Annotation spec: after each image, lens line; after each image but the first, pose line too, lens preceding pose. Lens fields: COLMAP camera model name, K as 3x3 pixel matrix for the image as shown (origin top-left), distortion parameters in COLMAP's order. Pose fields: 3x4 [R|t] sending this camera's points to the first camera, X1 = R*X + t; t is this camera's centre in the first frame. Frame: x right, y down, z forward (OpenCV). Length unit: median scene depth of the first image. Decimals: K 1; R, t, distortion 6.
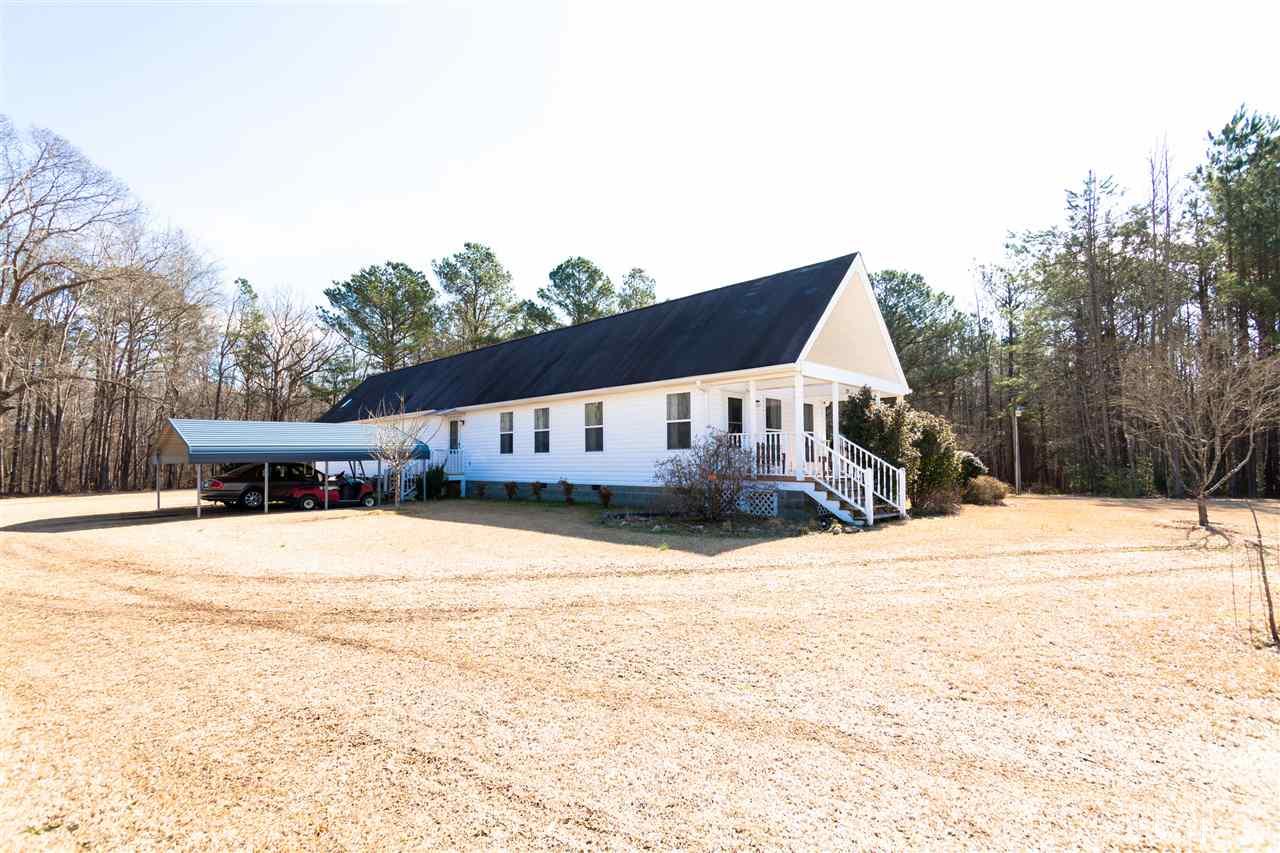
lens RADIAL K [[582.1, 0, 641.5], [0, 582.1, 408.5], [0, 0, 1]] dist [0.021961, -0.000031]
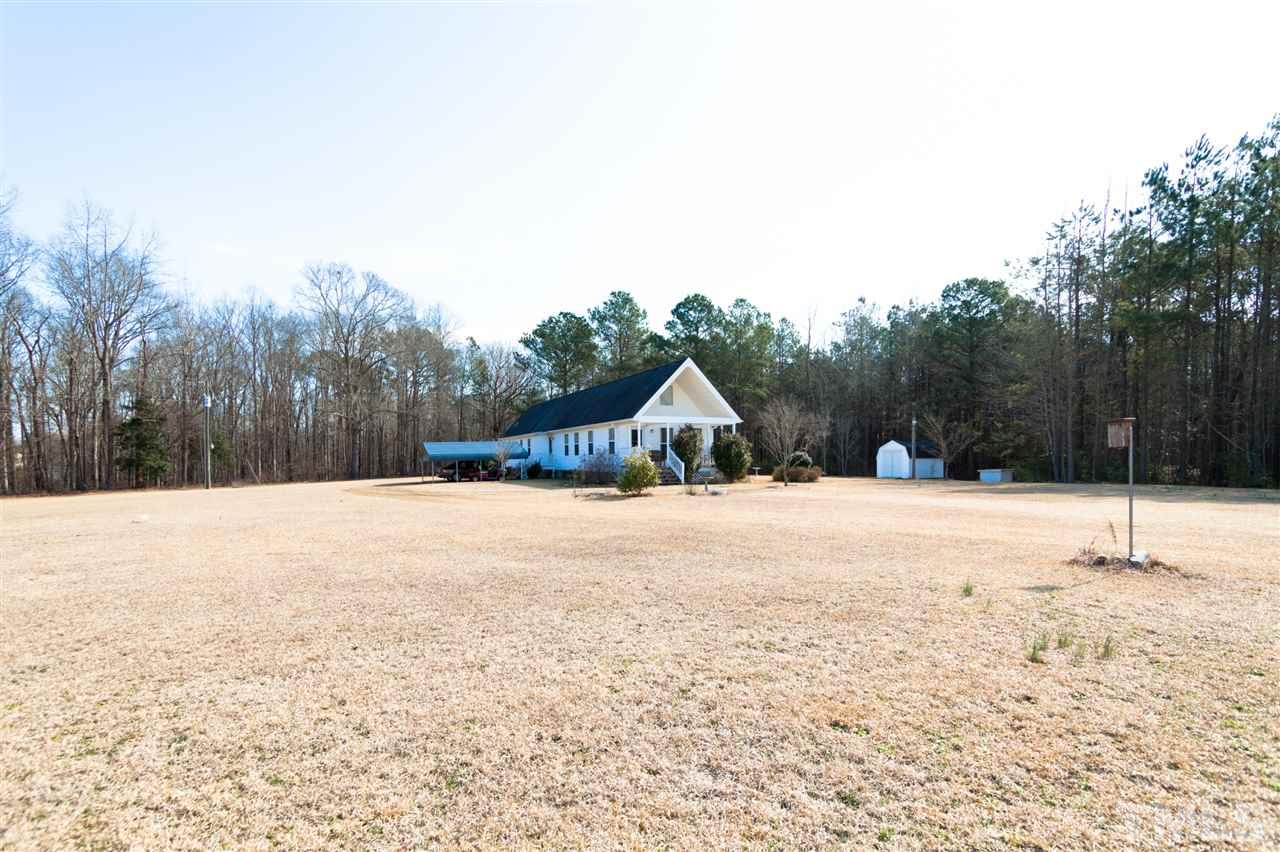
lens RADIAL K [[600.4, 0, 647.6], [0, 600.4, 439.6], [0, 0, 1]] dist [0.021754, -0.000037]
pose [[0.937667, -0.017693, -0.347083, 0.249583], [0.039189, 0.997716, 0.055012, -0.026018], [0.345318, -0.065185, 0.936219, -0.269520]]
